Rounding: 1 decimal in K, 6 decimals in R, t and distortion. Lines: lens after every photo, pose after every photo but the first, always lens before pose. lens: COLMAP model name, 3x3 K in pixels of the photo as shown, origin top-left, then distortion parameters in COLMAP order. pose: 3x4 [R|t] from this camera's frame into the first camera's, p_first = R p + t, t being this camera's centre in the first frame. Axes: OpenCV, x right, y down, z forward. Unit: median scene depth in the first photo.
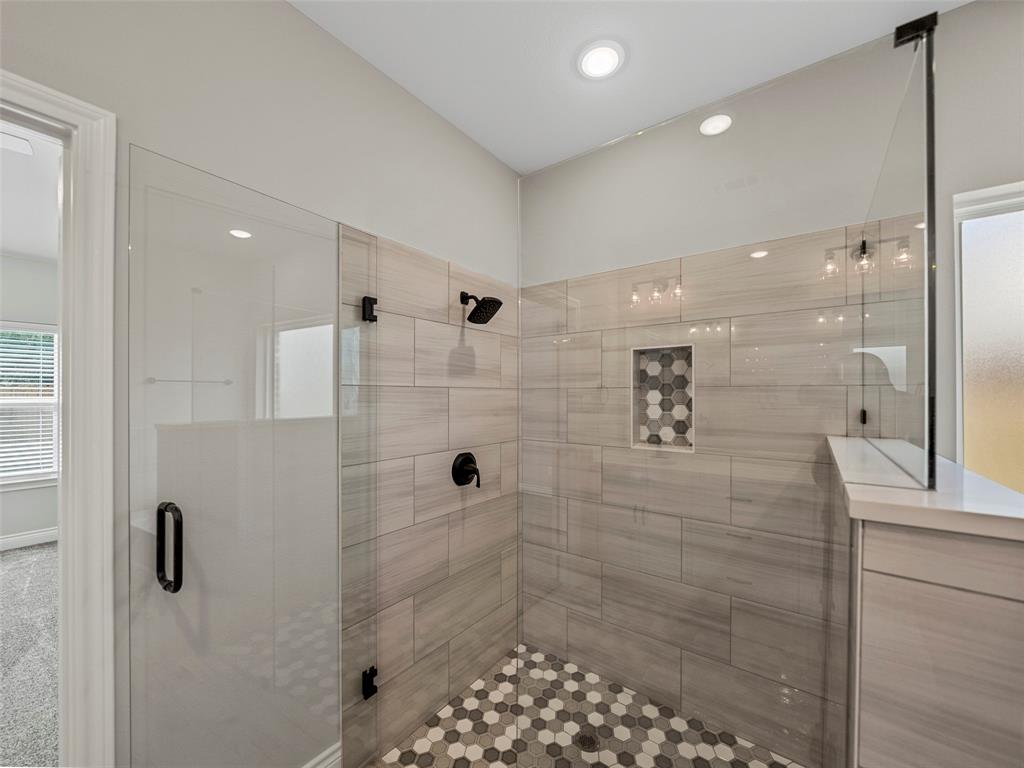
lens RADIAL K [[398.6, 0, 521.2], [0, 398.6, 392.9], [0, 0, 1]] dist [-0.008133, 0.001016]
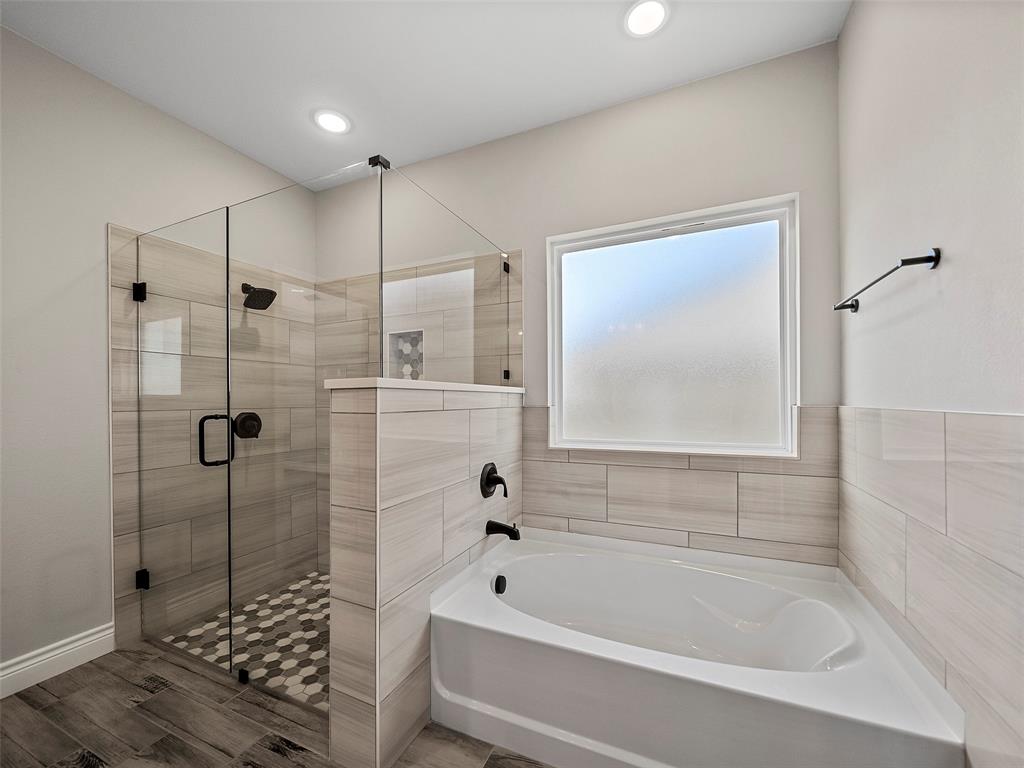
lens RADIAL K [[398.6, 0, 517.3], [0, 398.6, 399.8], [0, 0, 1]] dist [-0.008133, 0.001016]
pose [[0.976255, -0.010231, 0.216382, 0.421409], [0.009546, 0.999946, 0.004212, 0.115255], [-0.216414, -0.002046, 0.976300, -0.408368]]
